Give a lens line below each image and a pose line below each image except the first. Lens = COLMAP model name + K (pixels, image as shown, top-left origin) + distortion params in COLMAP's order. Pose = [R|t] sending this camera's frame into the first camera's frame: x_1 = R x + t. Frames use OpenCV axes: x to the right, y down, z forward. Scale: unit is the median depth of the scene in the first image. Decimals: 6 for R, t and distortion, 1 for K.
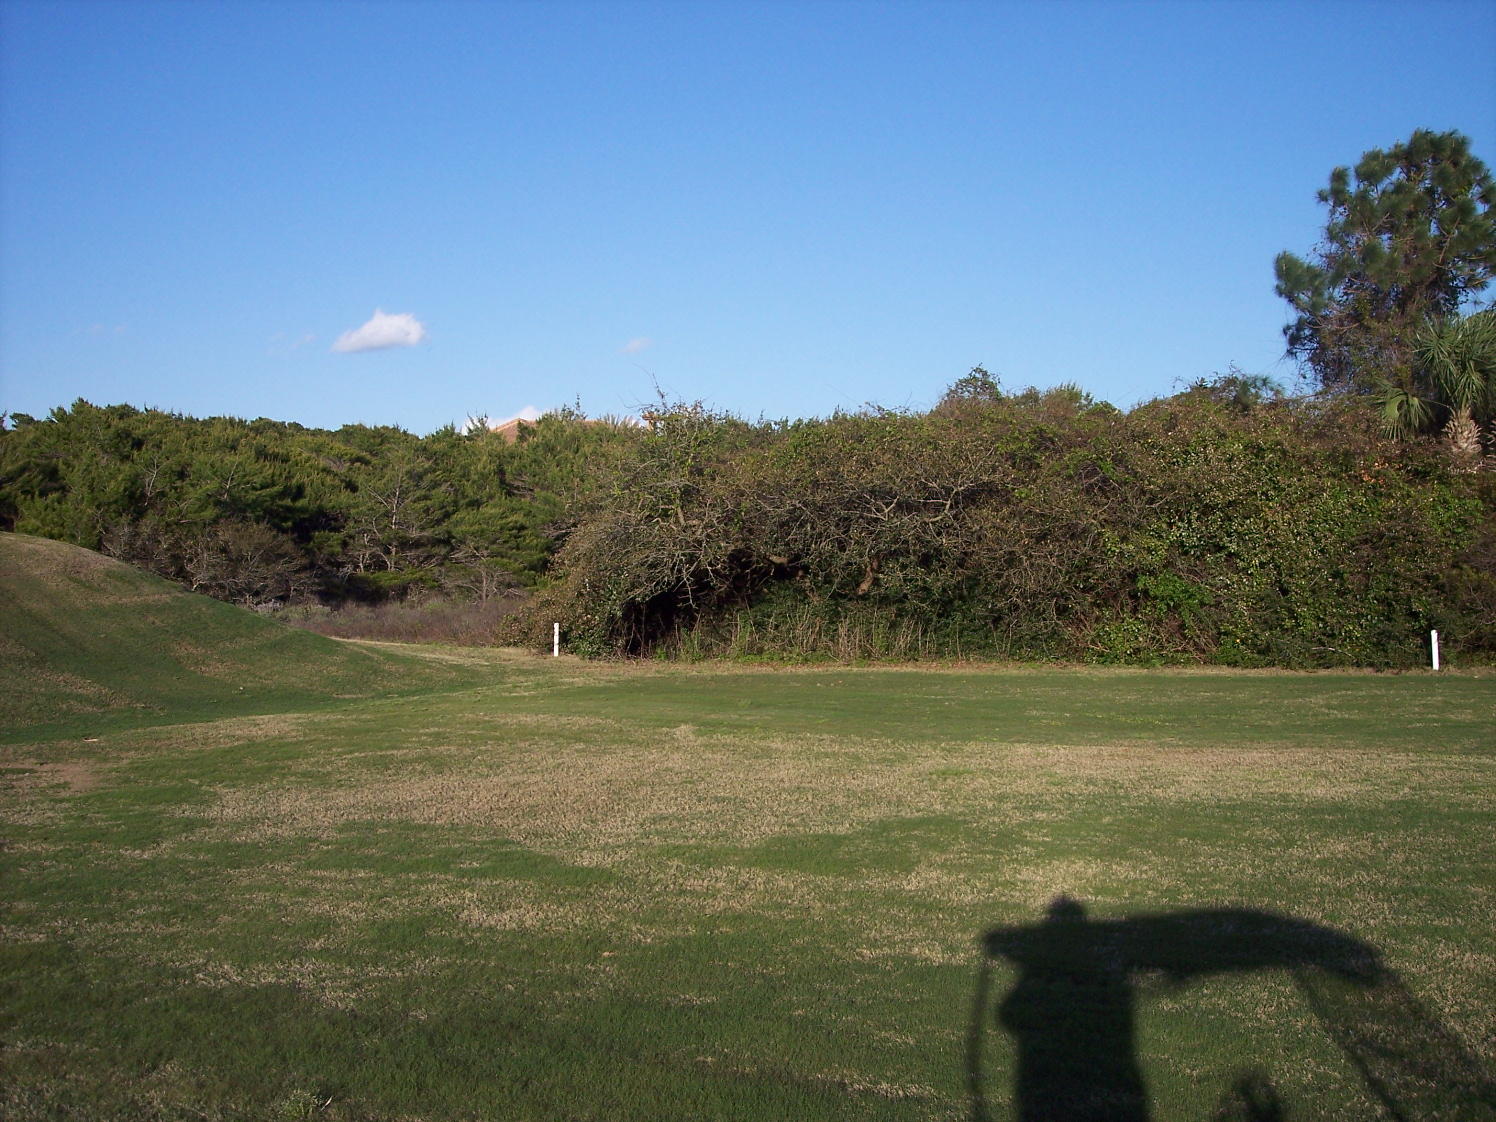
lens RADIAL K [[1688.3, 0, 759.4], [0, 1688.3, 556.8], [0, 0, 1]] dist [-0.160529, 0.252860]
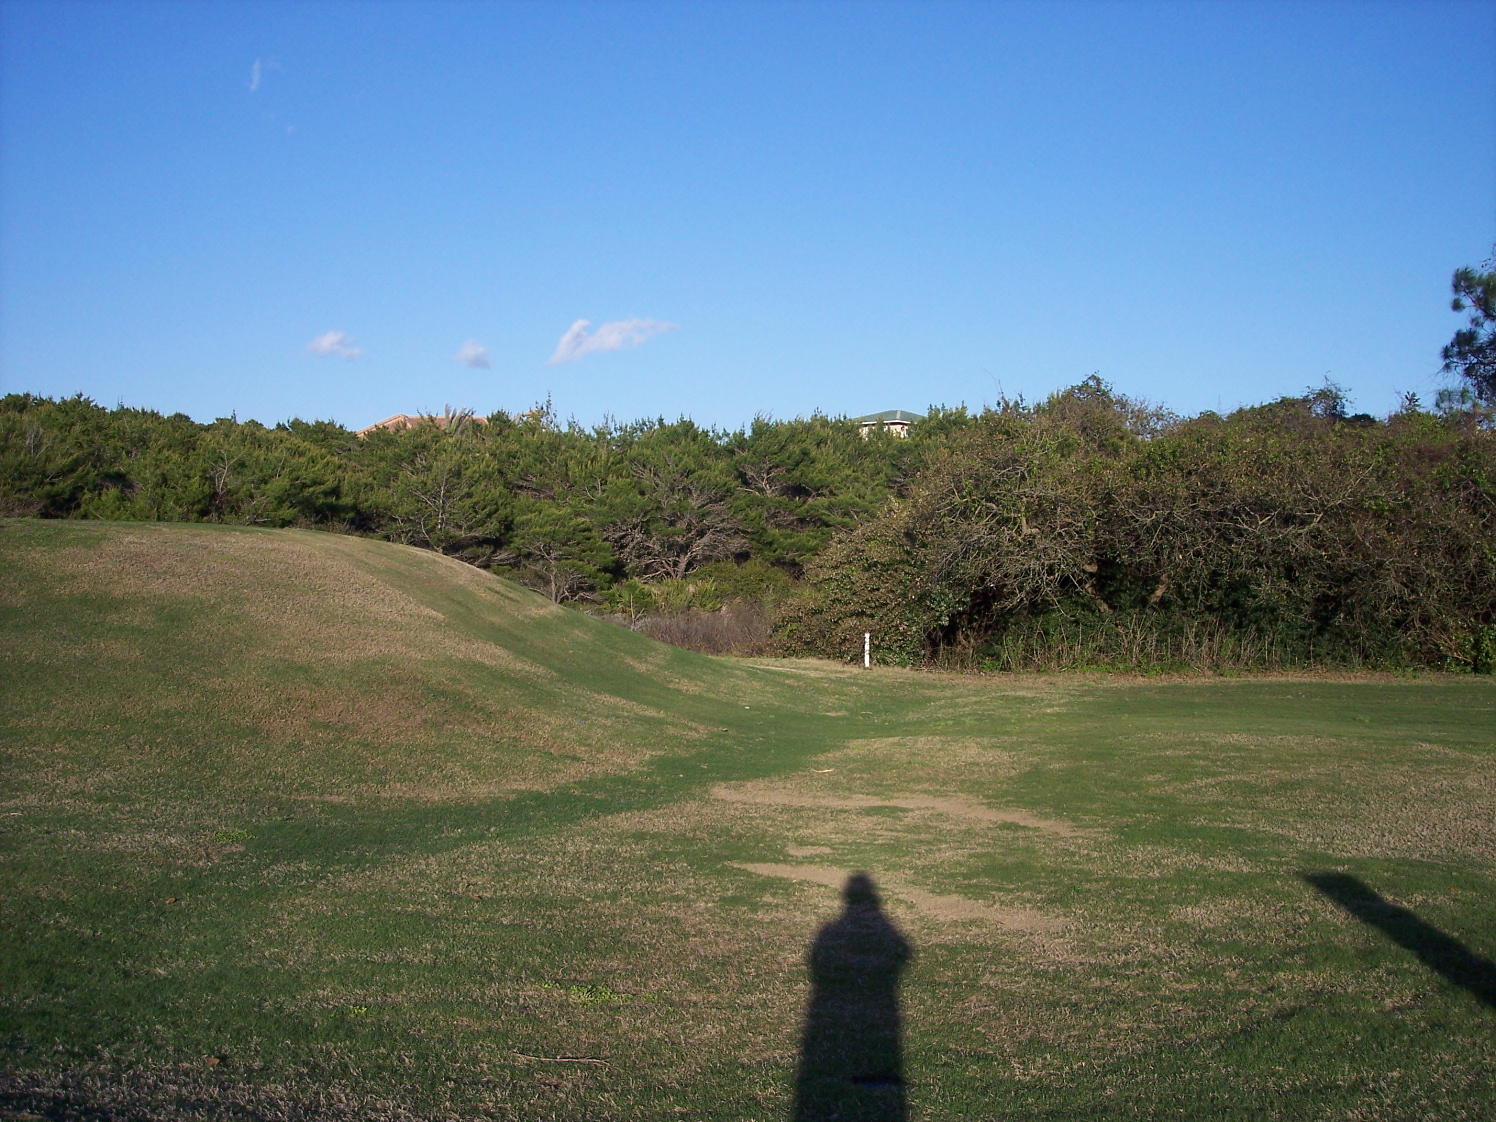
lens RADIAL K [[1688.3, 0, 759.4], [0, 1688.3, 556.8], [0, 0, 1]] dist [-0.160529, 0.252860]
pose [[0.996467, 0.006242, 0.083751, -0.152082], [-0.006288, 0.999980, 0.000280, -0.002420], [-0.083748, -0.000806, 0.996487, 0.014218]]
